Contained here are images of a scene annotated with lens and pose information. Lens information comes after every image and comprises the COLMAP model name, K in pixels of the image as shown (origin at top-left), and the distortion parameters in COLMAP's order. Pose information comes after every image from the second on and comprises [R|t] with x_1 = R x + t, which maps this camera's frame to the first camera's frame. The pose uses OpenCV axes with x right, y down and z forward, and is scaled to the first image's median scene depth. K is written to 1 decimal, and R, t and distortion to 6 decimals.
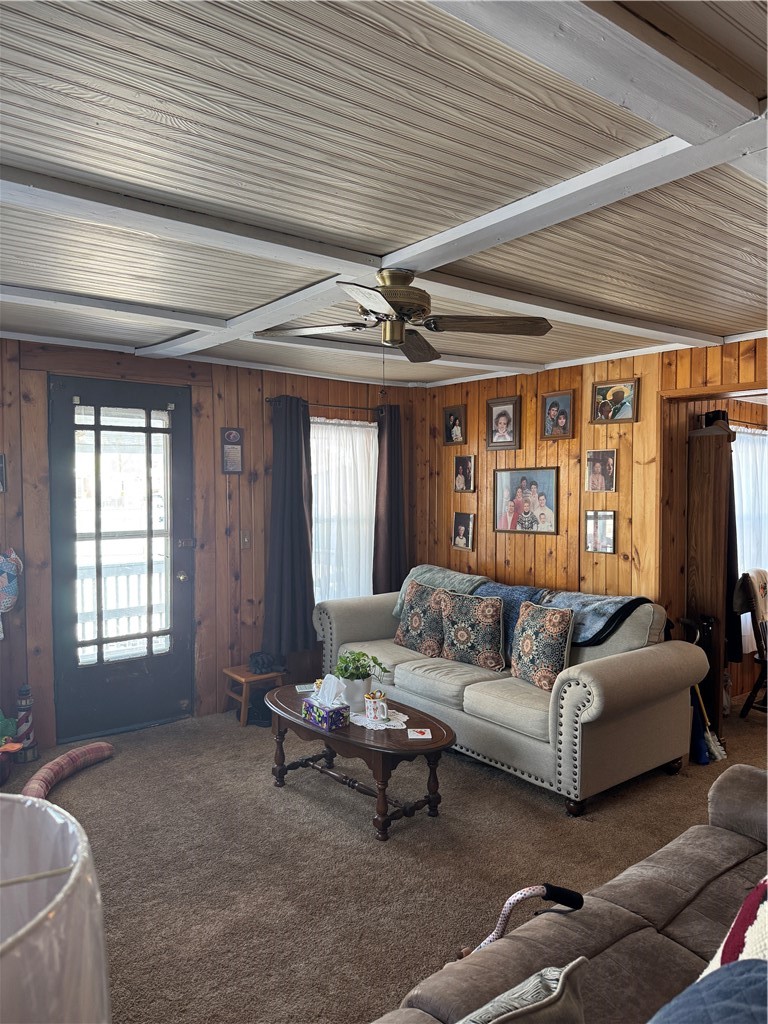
lens RADIAL K [[756.5, 0, 384.0], [0, 756.5, 512.0], [0, 0, 1]] dist [0.052897, -0.108694]
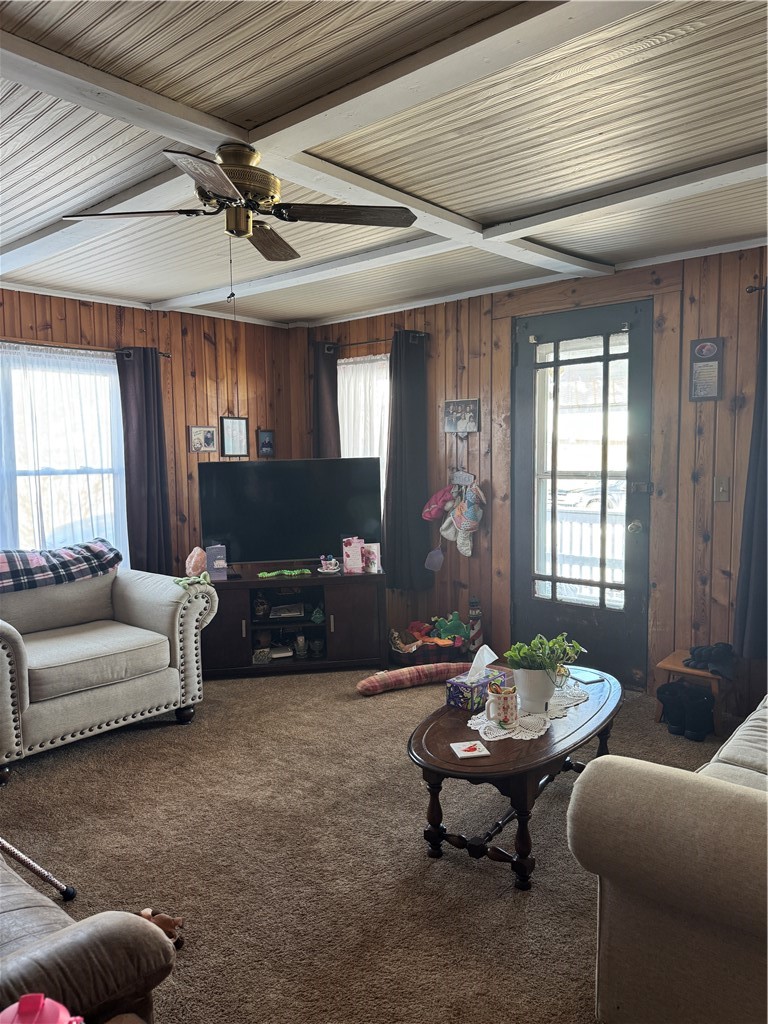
lens RADIAL K [[756.5, 0, 384.0], [0, 756.5, 512.0], [0, 0, 1]] dist [0.052897, -0.108694]
pose [[0.106603, 0.084313, -0.990720, 0.561495], [-0.017034, 0.996407, 0.082964, 0.002851], [0.994156, 0.008032, 0.107657, 0.641564]]
